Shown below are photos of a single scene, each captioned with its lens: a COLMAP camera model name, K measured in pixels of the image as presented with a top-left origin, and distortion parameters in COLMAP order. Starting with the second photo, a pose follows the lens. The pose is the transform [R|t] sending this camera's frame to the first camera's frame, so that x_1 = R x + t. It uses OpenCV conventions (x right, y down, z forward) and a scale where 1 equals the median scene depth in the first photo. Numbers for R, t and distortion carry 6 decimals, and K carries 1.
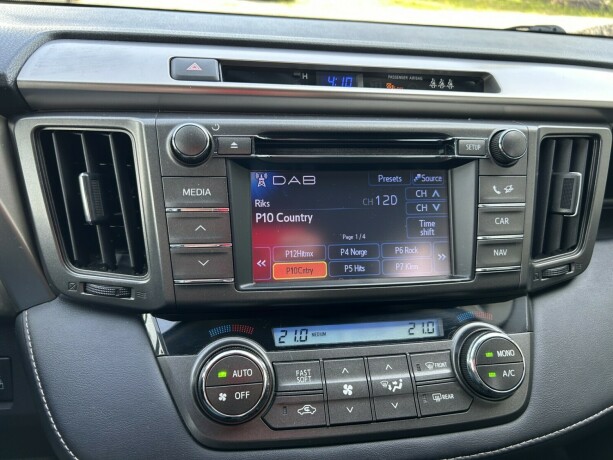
lens RADIAL K [[466.2, 0, 306.5], [0, 466.2, 230.0], [0, 0, 1]] dist [-0.000437, -0.003080]
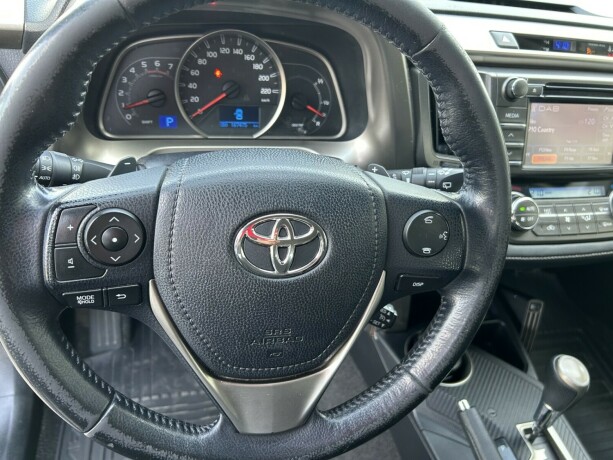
lens RADIAL K [[466.2, 0, 306.5], [0, 466.2, 230.0], [0, 0, 1]] dist [-0.000437, -0.003080]
pose [[0.995369, 0.019727, 0.094080, -1.181391], [-0.042590, 0.967915, 0.247641, -0.061692], [-0.086176, -0.250501, 0.964273, -0.829954]]
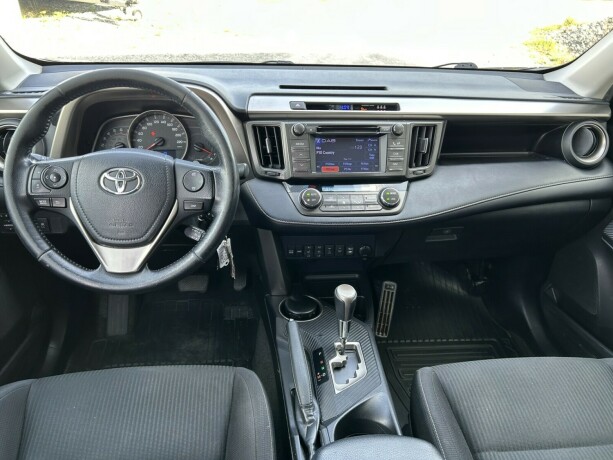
lens RADIAL K [[455.6, 0, 306.5], [0, 455.6, 230.0], [0, 0, 1]] dist [0.006089, -0.001117]
pose [[0.996681, 0.009892, -0.080799, 0.083127], [-0.006766, 0.999221, 0.038874, 0.400012], [0.081121, -0.038198, 0.995972, -2.234265]]
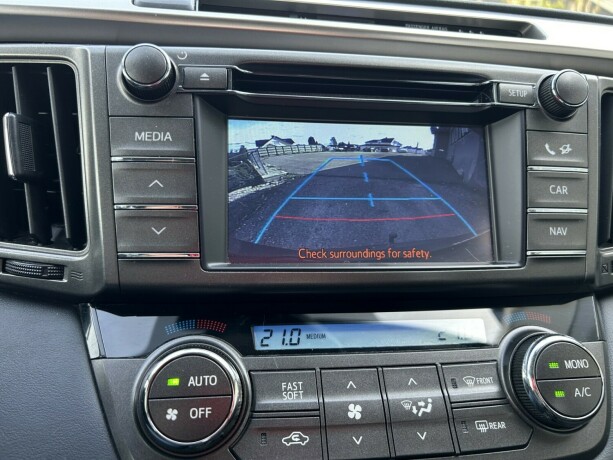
lens RADIAL K [[471.0, 0, 306.5], [0, 471.0, 230.0], [0, 0, 1]] dist [-0.007781, -0.006758]
pose [[0.999585, 0.006354, -0.028089, 0.032696], [-0.009235, 0.994568, -0.103679, 0.138899], [0.027277, 0.103896, 0.994214, 0.253268]]
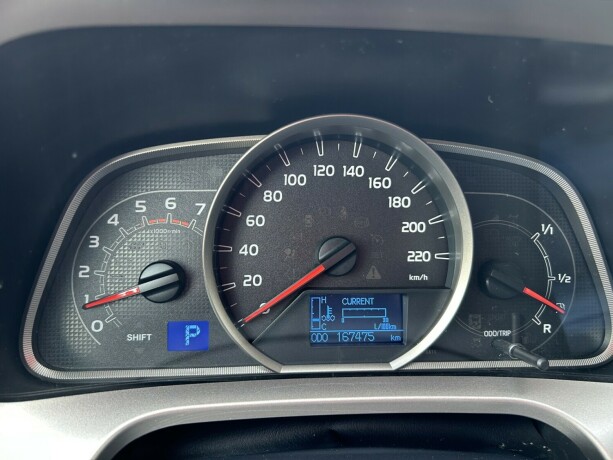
lens RADIAL K [[466.2, 0, 306.5], [0, 466.2, 230.0], [0, 0, 1]] dist [-0.000437, -0.003080]
pose [[0.994524, 0.002741, -0.104474, -1.289838], [-0.013808, 0.994339, -0.105357, -0.090288], [0.103593, 0.106223, 0.988931, 0.367127]]
